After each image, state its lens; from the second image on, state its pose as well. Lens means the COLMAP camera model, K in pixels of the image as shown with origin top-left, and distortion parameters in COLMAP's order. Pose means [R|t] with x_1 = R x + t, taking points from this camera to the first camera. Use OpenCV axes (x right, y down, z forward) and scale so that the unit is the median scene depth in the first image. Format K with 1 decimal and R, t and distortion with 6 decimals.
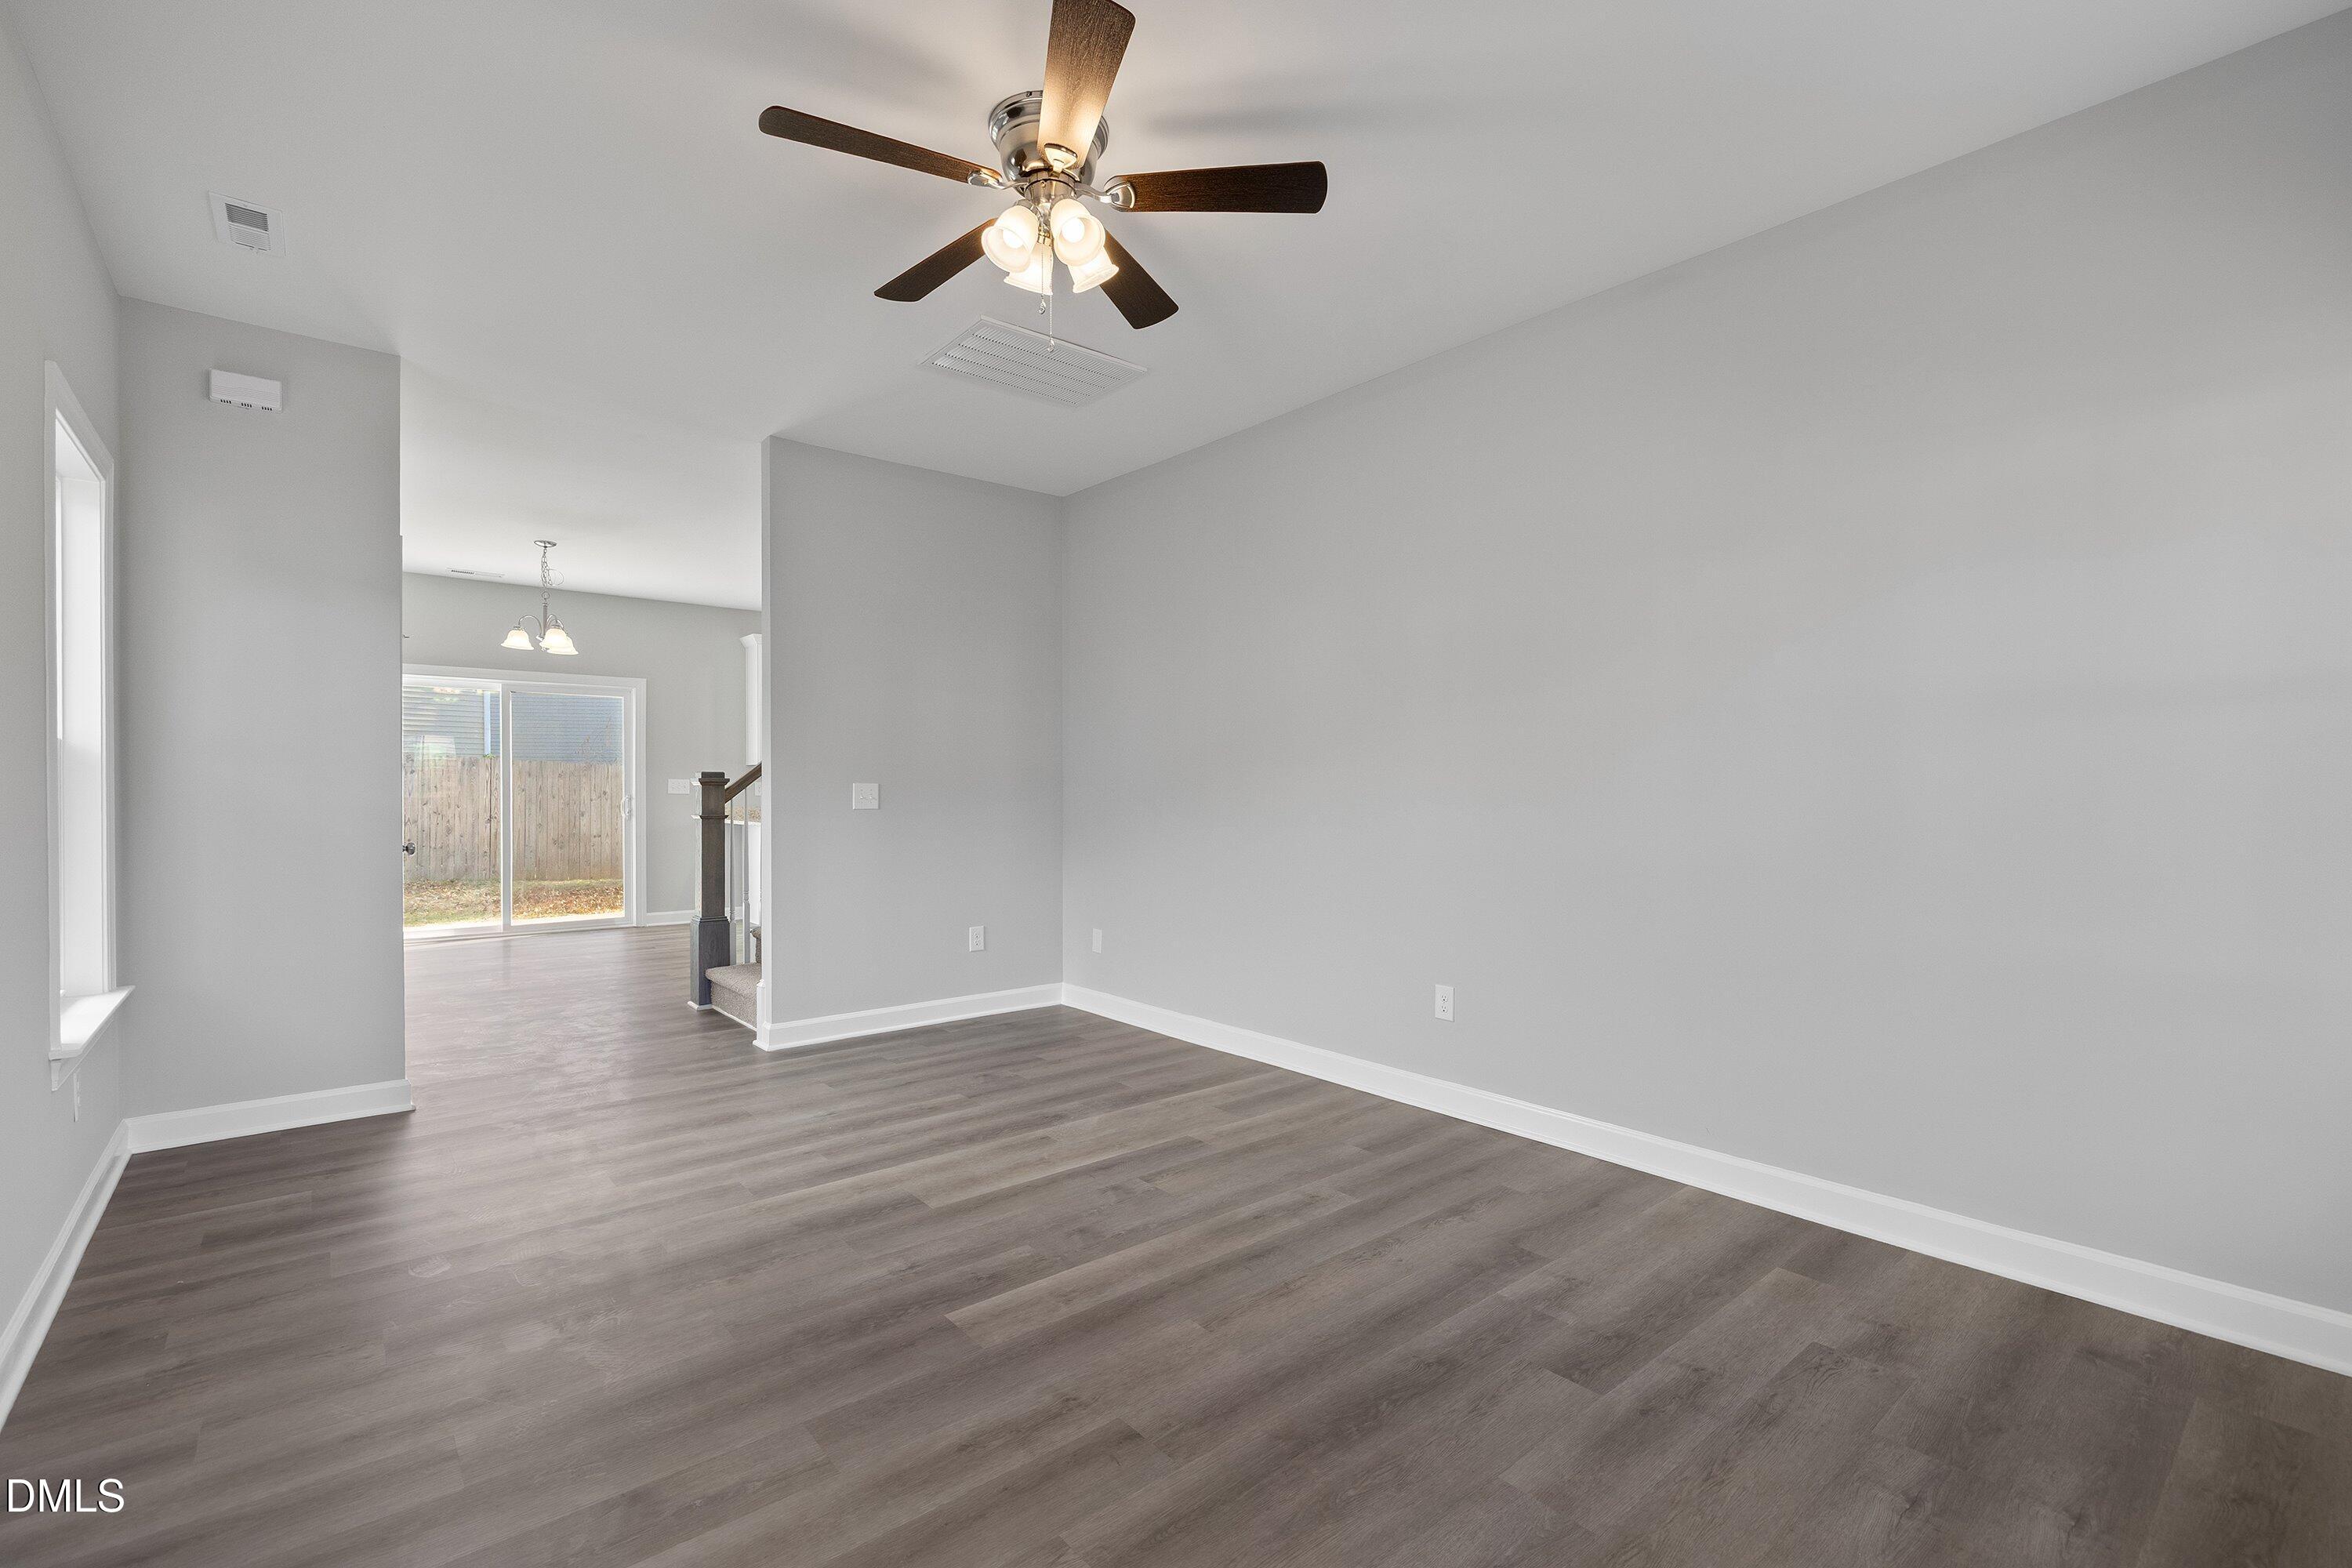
lens RADIAL K [[1023.8, 0, 1168.7], [0, 1023.8, 789.5], [0, 0, 1]] dist [0.001732, -0.000373]
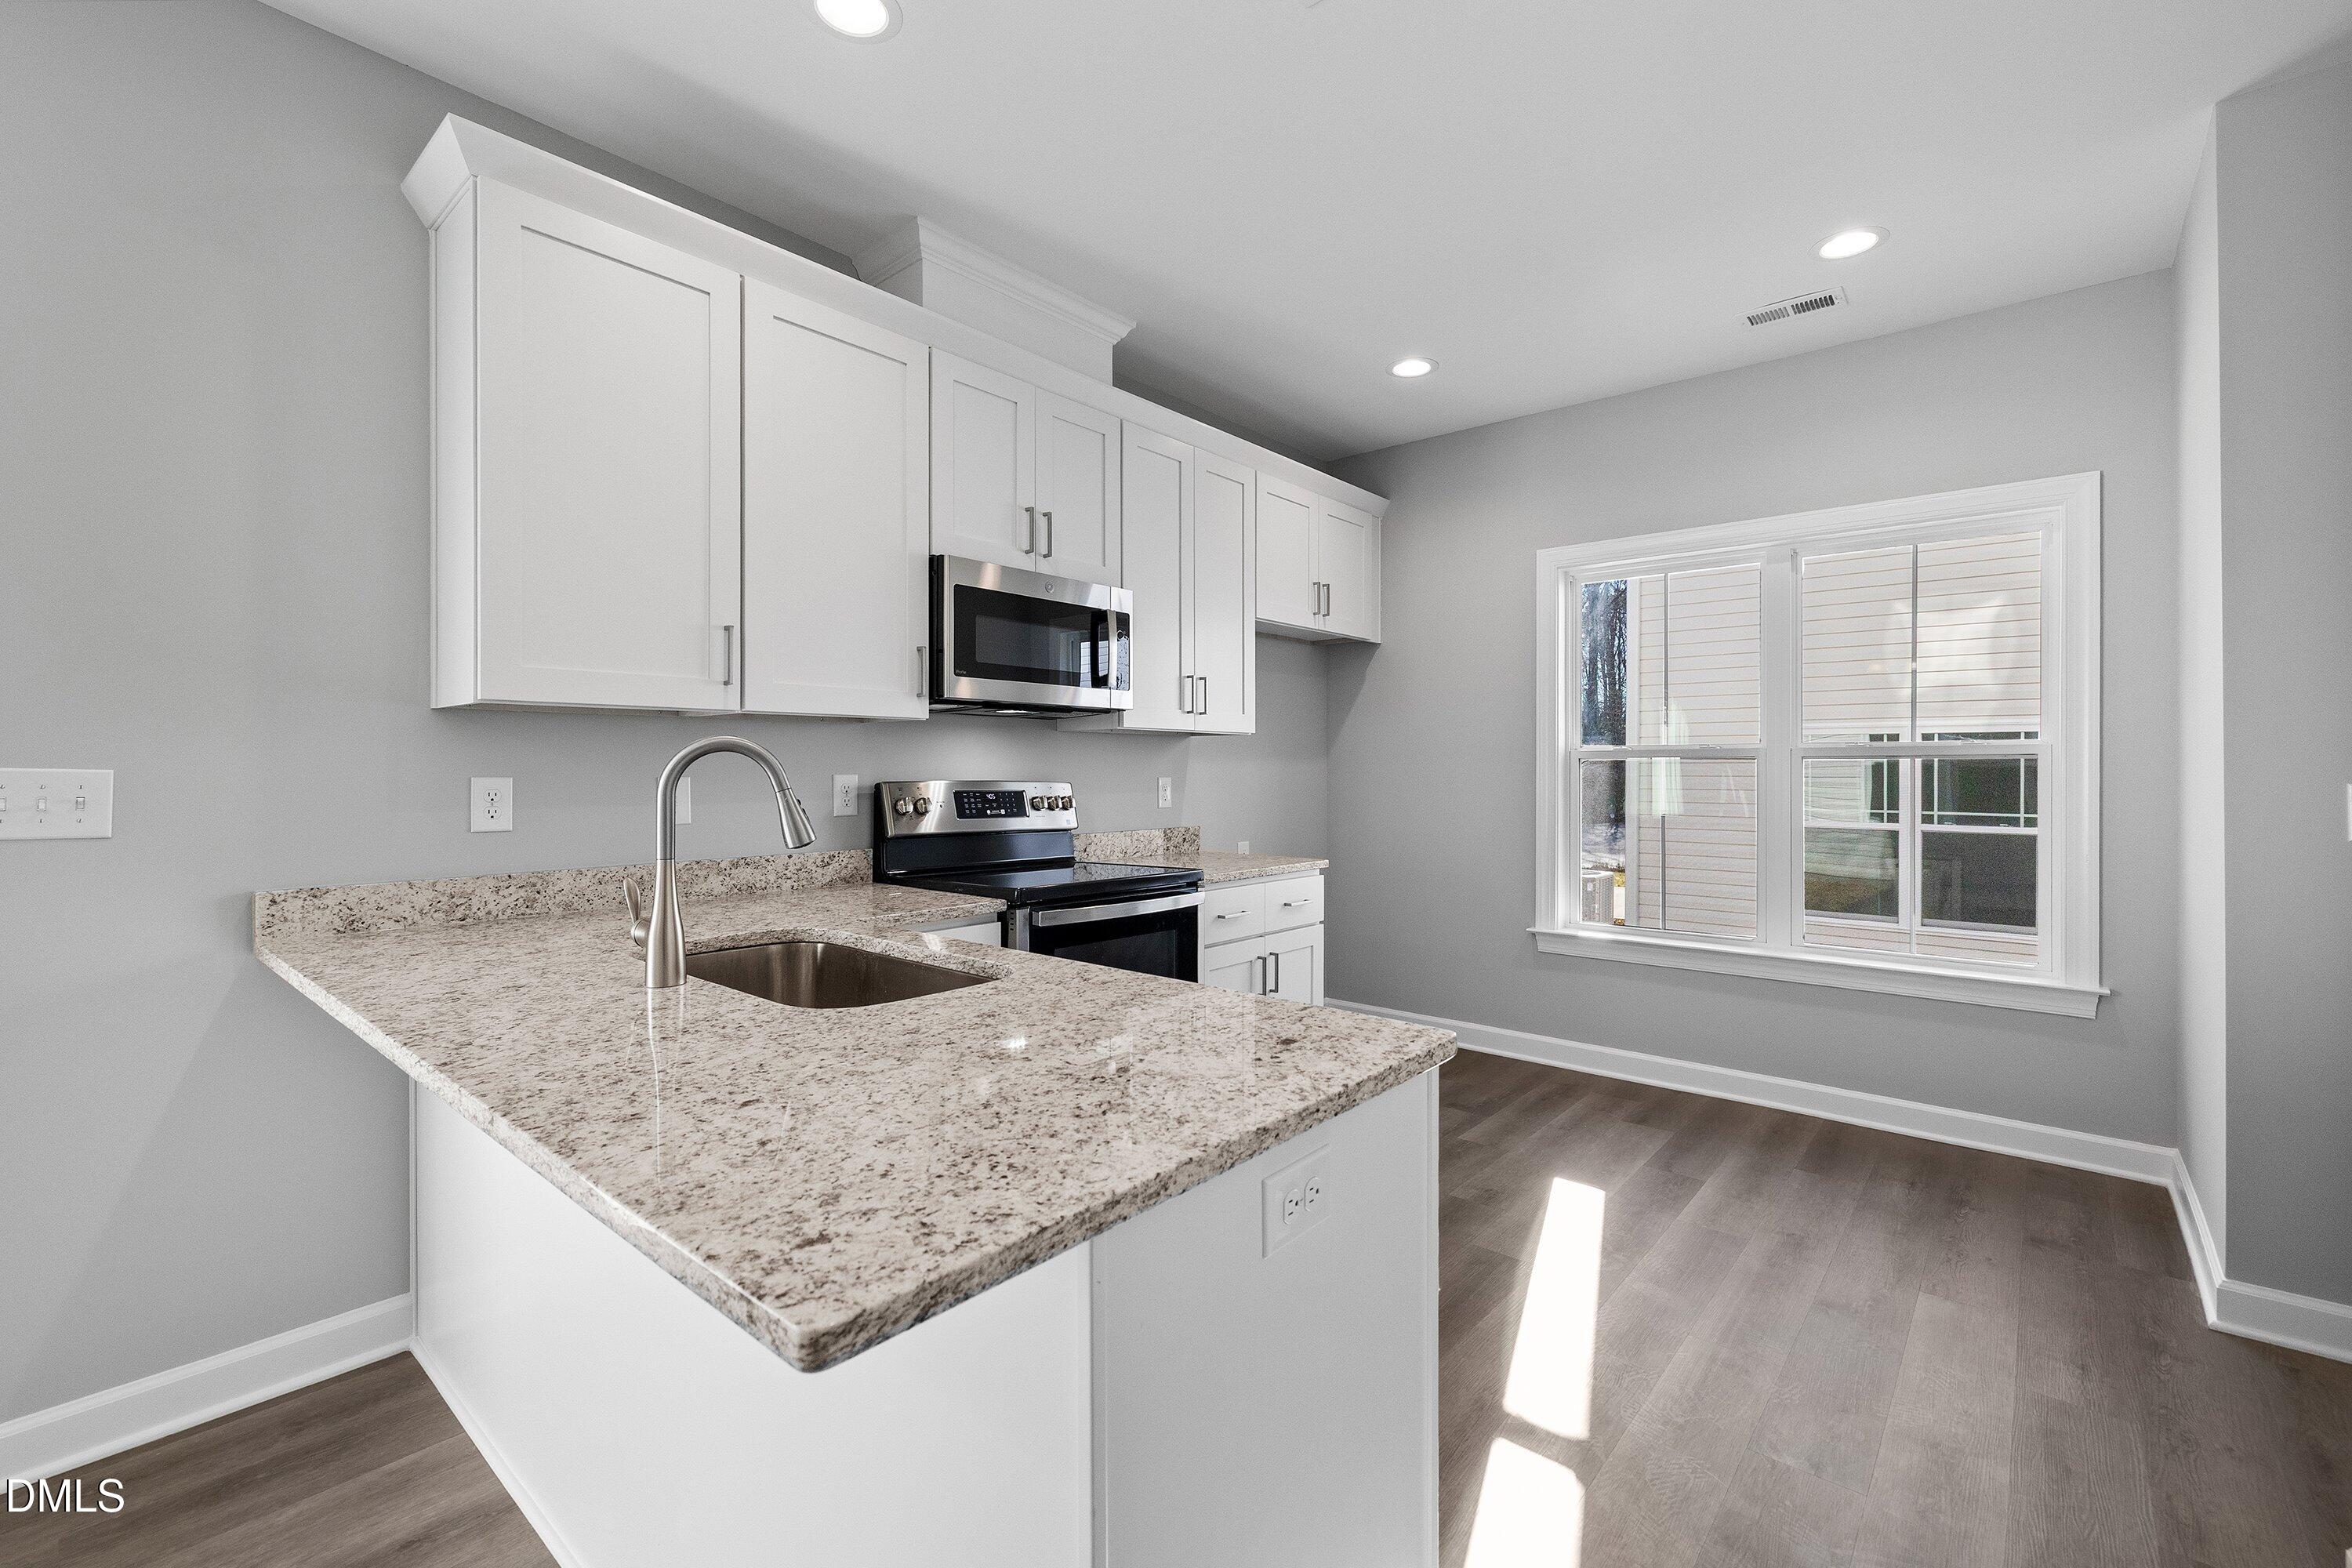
lens RADIAL K [[1023.8, 0, 1182.9], [0, 1023.8, 761.6], [0, 0, 1]] dist [0.001732, -0.000373]
pose [[0.987219, -0.000746, 0.159369, -0.318561], [0.002680, 0.999925, -0.011920, -0.008642], [-0.159348, 0.012195, 0.987147, 0.852201]]
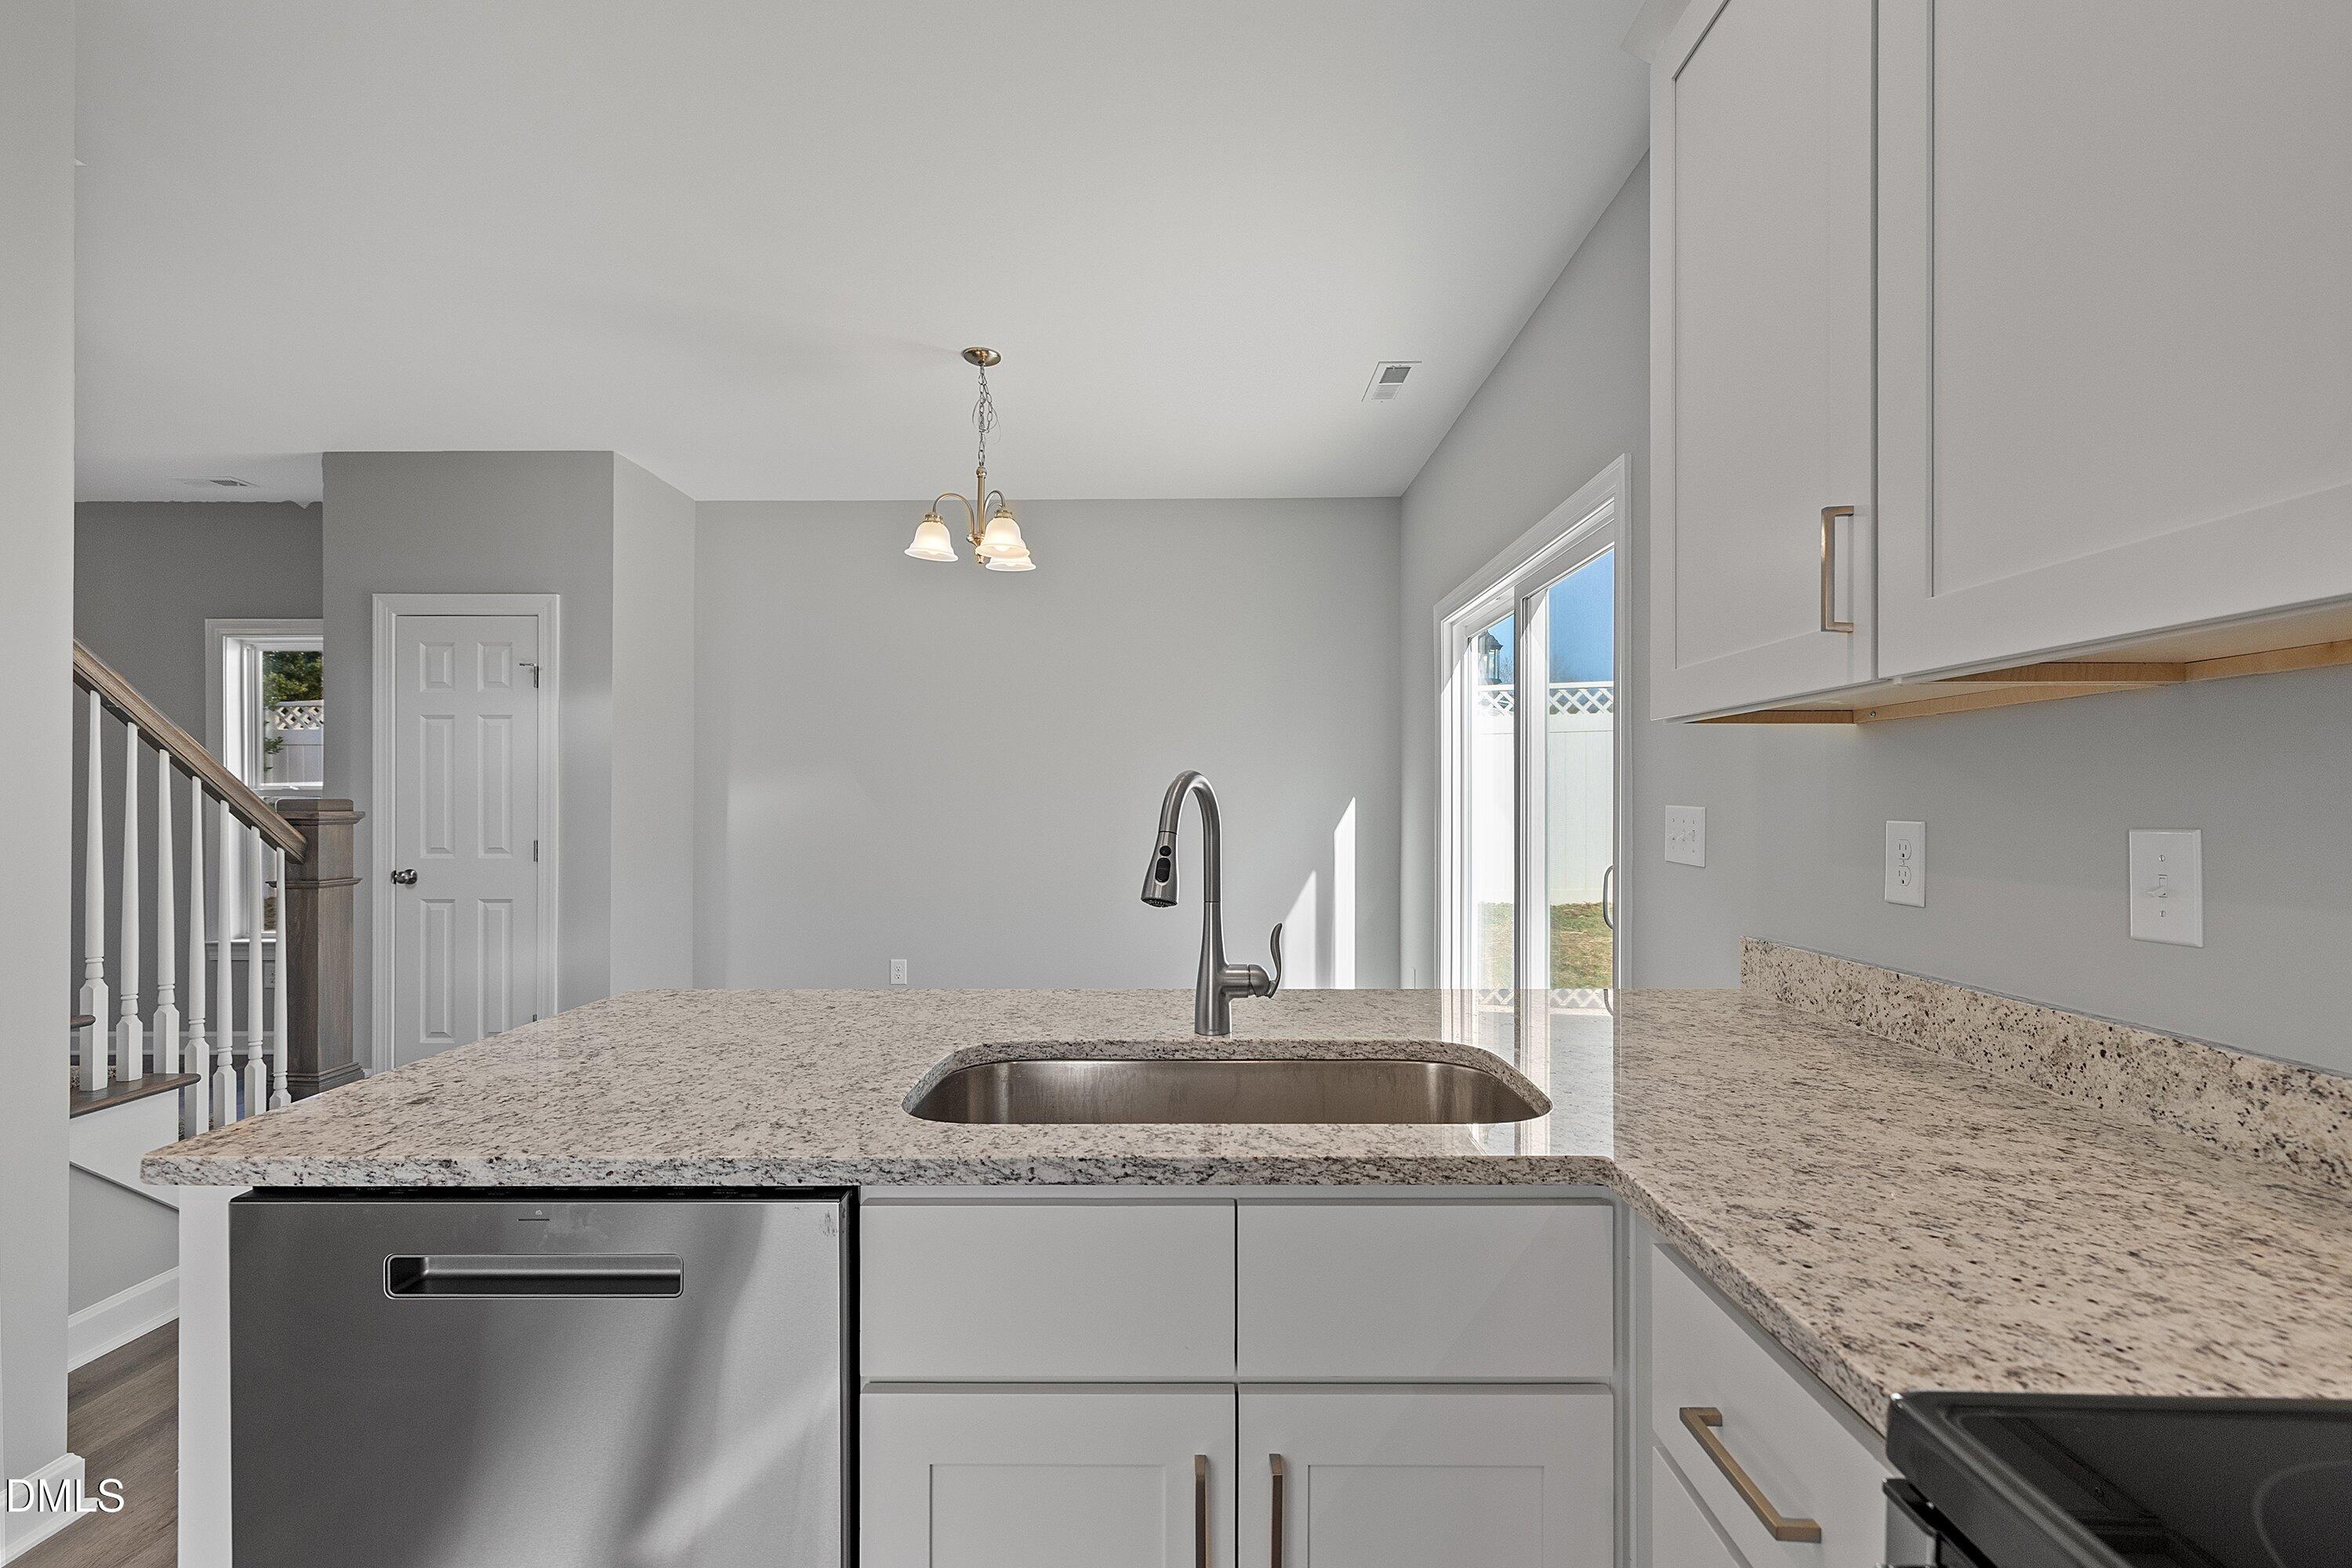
lens RADIAL K [[1023.8, 0, 1188.3], [0, 1023.8, 801.2], [0, 0, 1]] dist [0.001732, -0.000373]
pose [[-0.651391, -0.001089, -0.758742, -0.233358], [-0.001599, 0.999999, -0.000063, -0.011778], [0.758741, 0.001172, -0.651392, 1.203303]]
